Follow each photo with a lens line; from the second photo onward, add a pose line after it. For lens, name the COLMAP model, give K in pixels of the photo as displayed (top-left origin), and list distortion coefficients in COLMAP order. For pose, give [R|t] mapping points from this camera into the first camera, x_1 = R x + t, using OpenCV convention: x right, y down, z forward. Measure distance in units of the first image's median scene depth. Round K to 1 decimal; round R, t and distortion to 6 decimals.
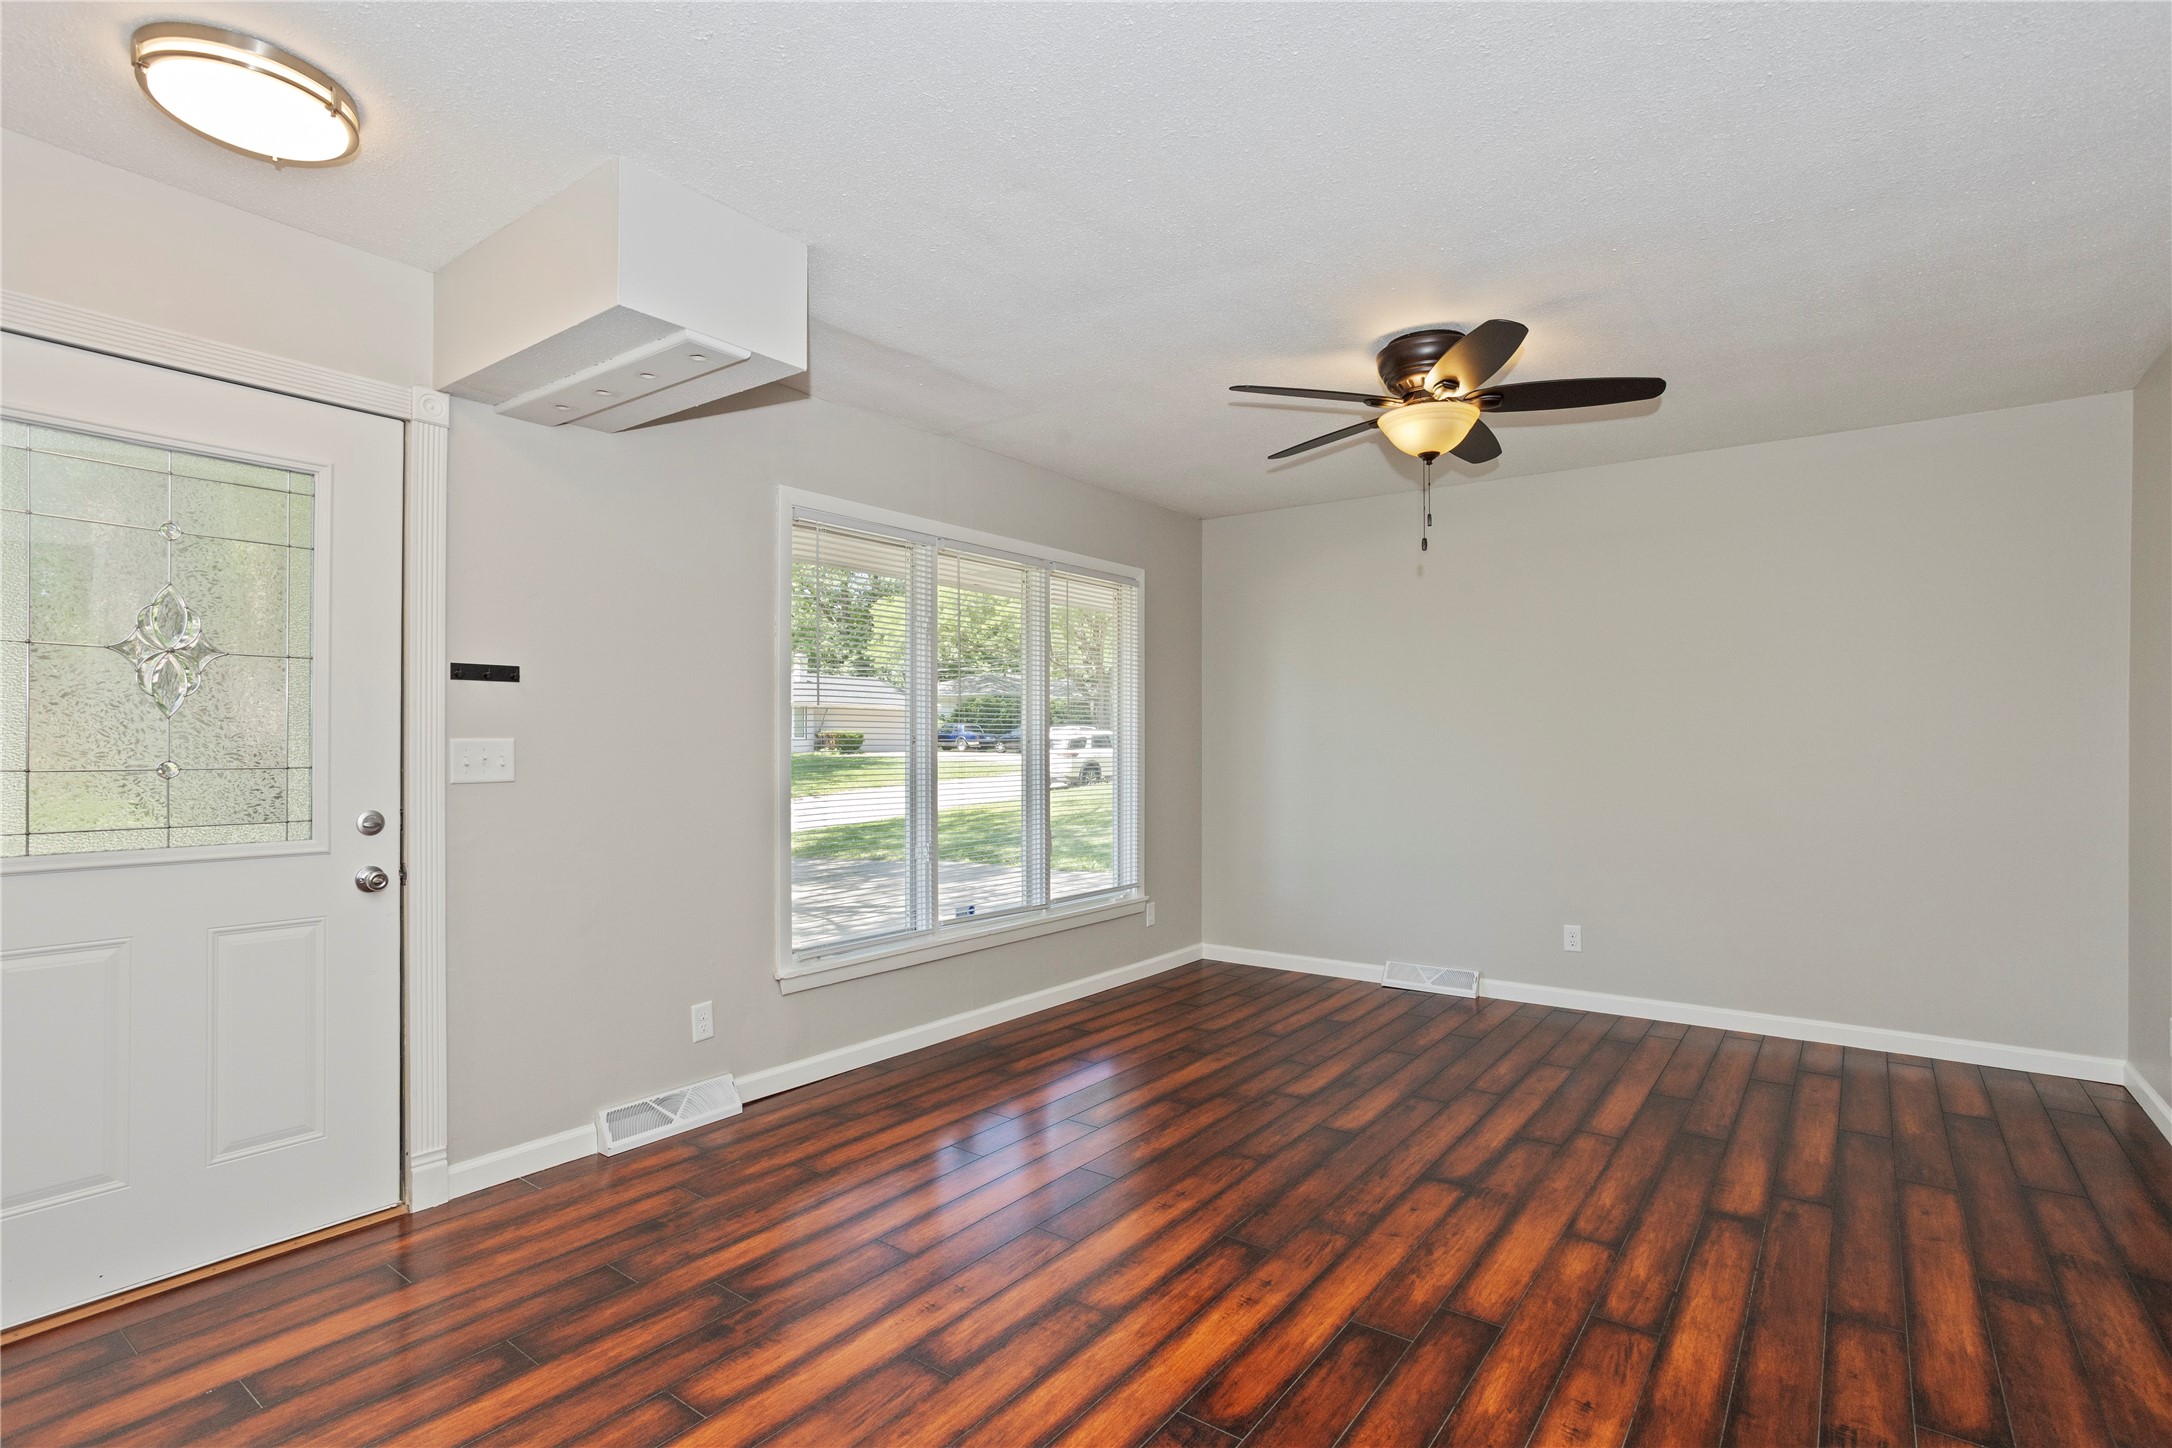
lens RADIAL K [[1070.6, 0, 1082.5], [0, 1070.6, 745.3], [0, 0, 1]] dist [-0.053506, 0.033595]
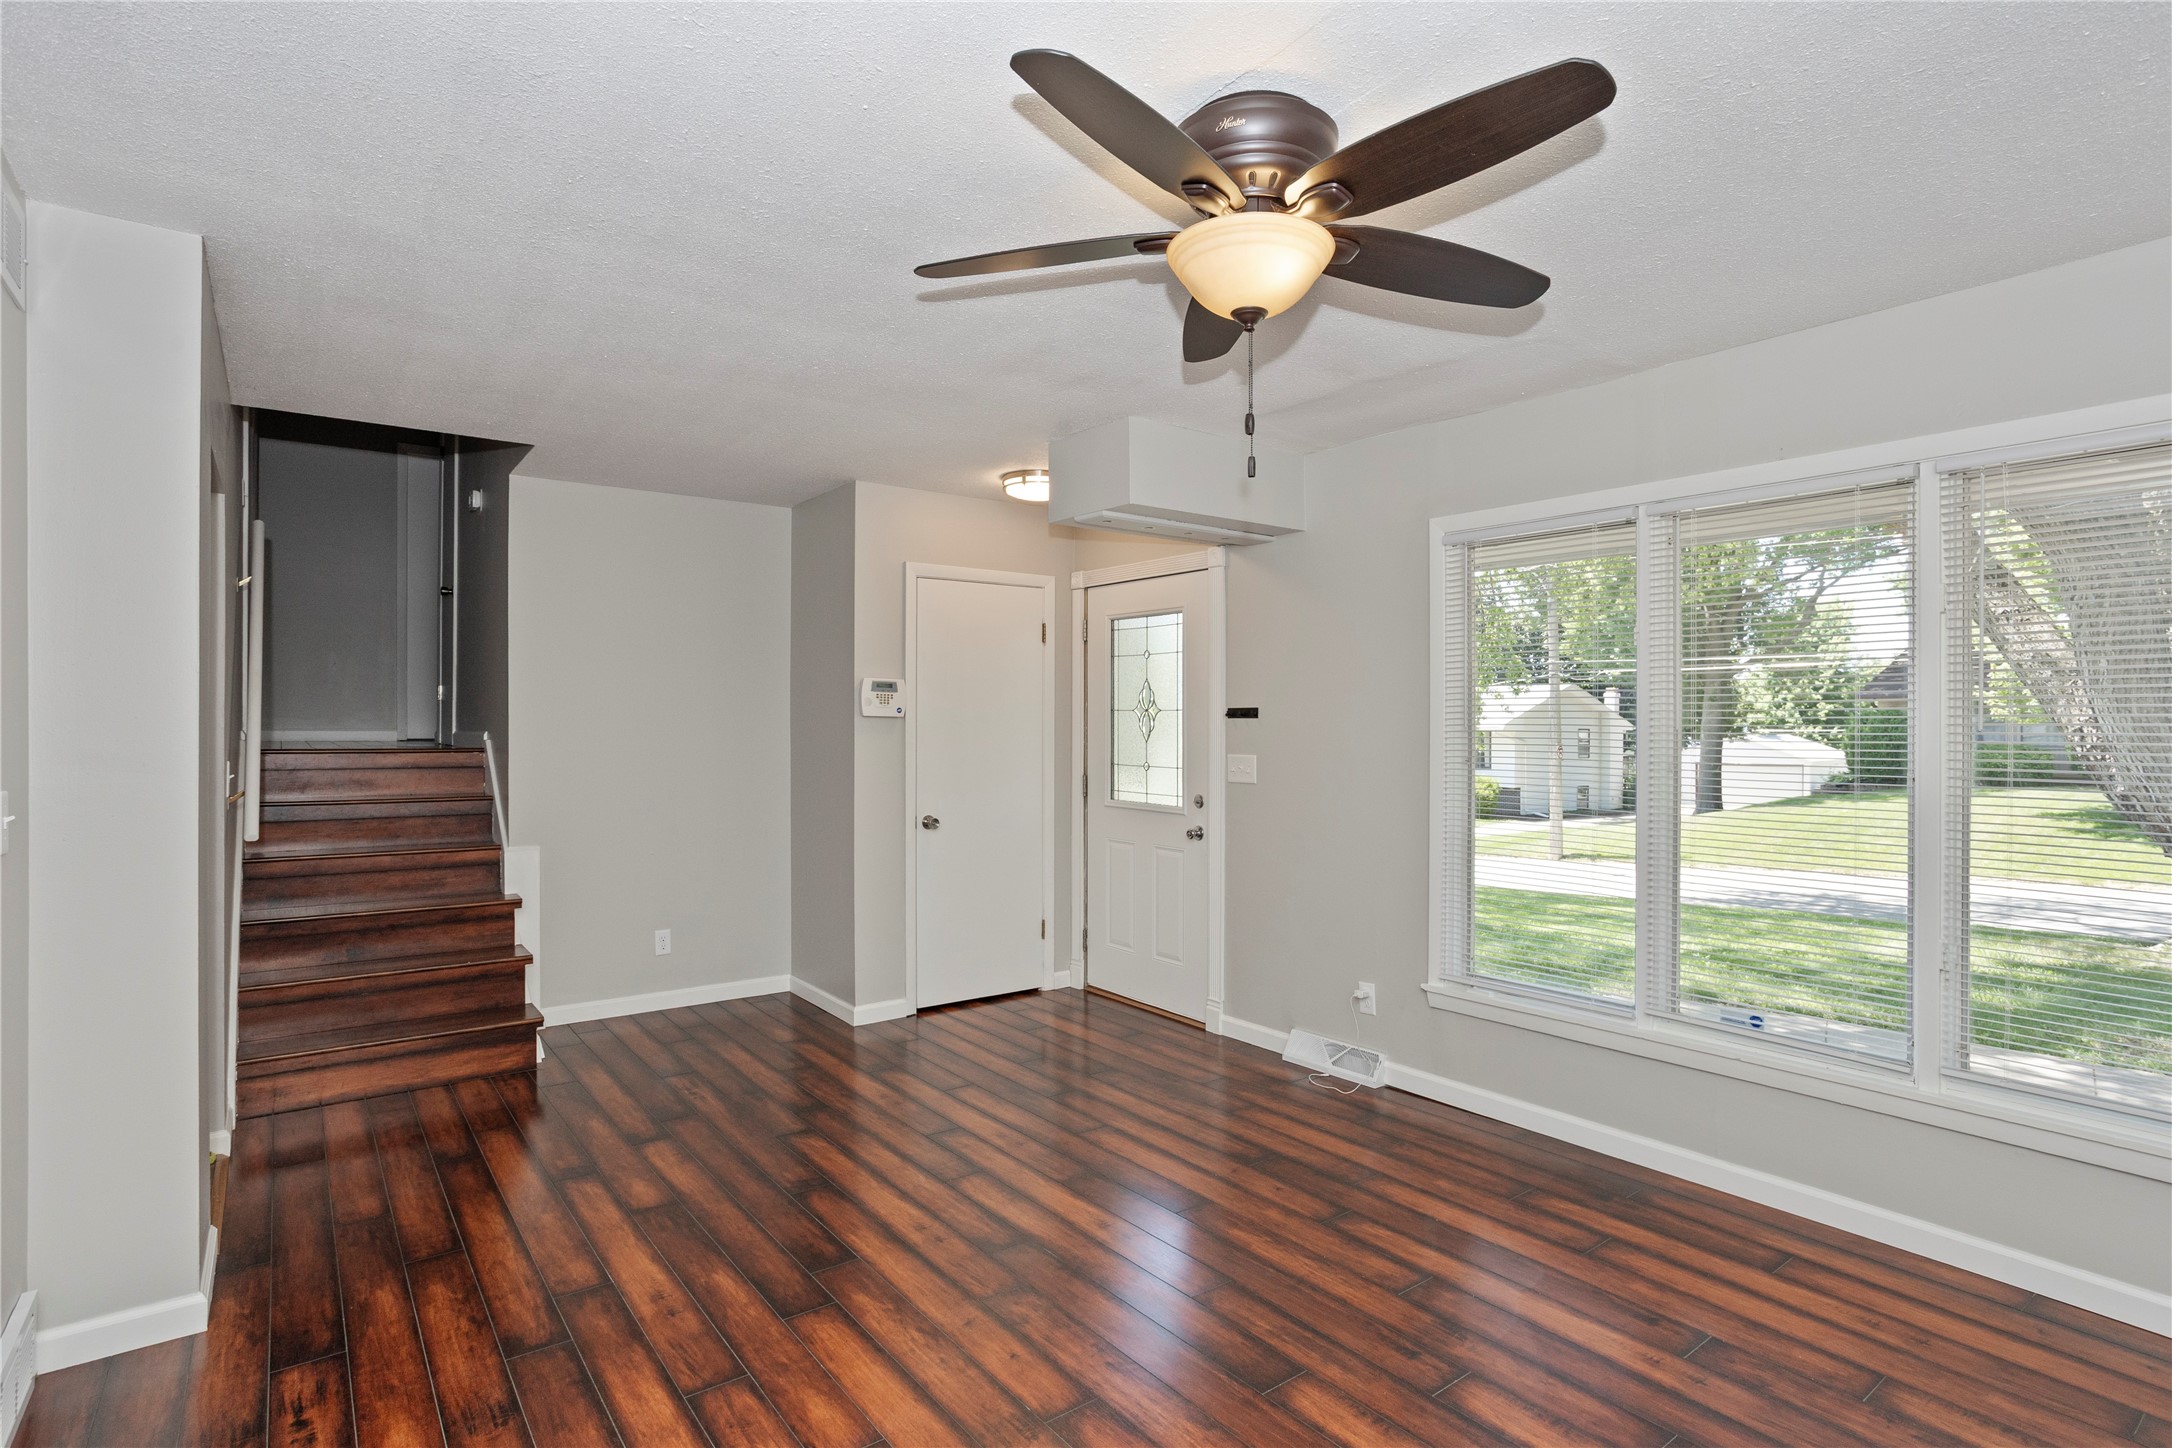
lens RADIAL K [[1093.4, 0, 1086.0], [0, 1093.4, 724.0], [0, 0, 1]] dist [-0.056481, 0.029025]
pose [[-0.282532, 0.001182, -0.959257, 1.168191], [-0.004542, 0.999986, 0.002570, -0.061337], [0.959247, 0.005083, -0.282523, 1.363810]]
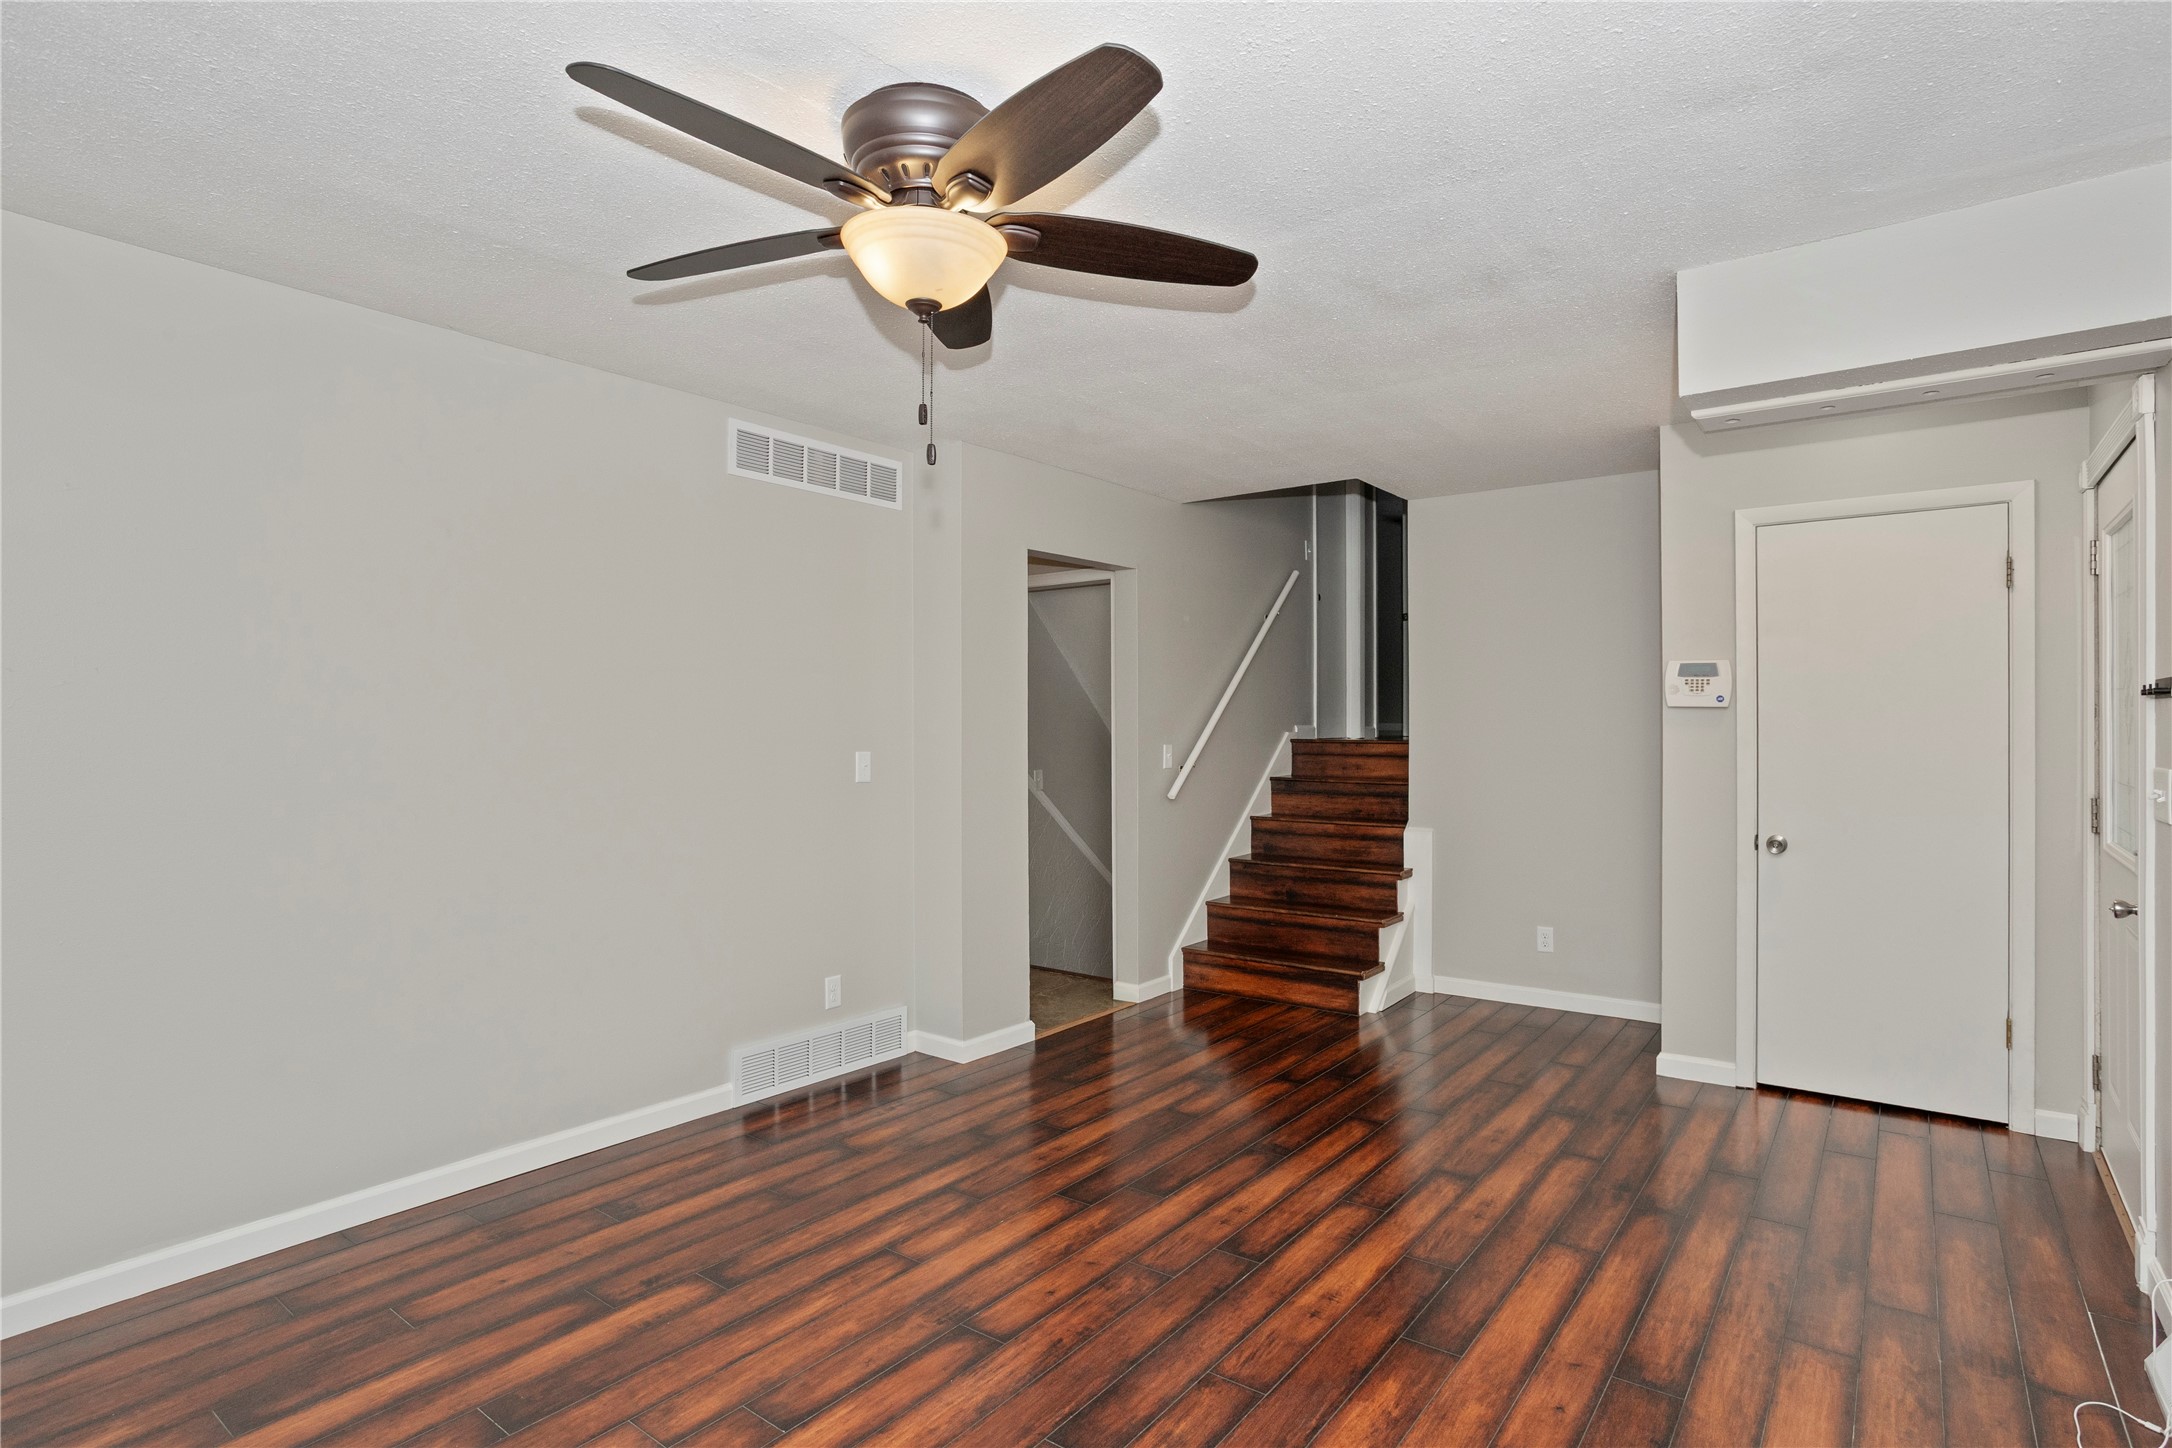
lens RADIAL K [[1093.4, 0, 1086.0], [0, 1093.4, 724.0], [0, 0, 1]] dist [-0.056481, 0.029025]
pose [[-0.999903, 0.004221, 0.013278, 0.284899], [0.004252, 0.999988, 0.002316, -0.050395], [-0.013268, 0.002373, -0.999909, 2.027864]]
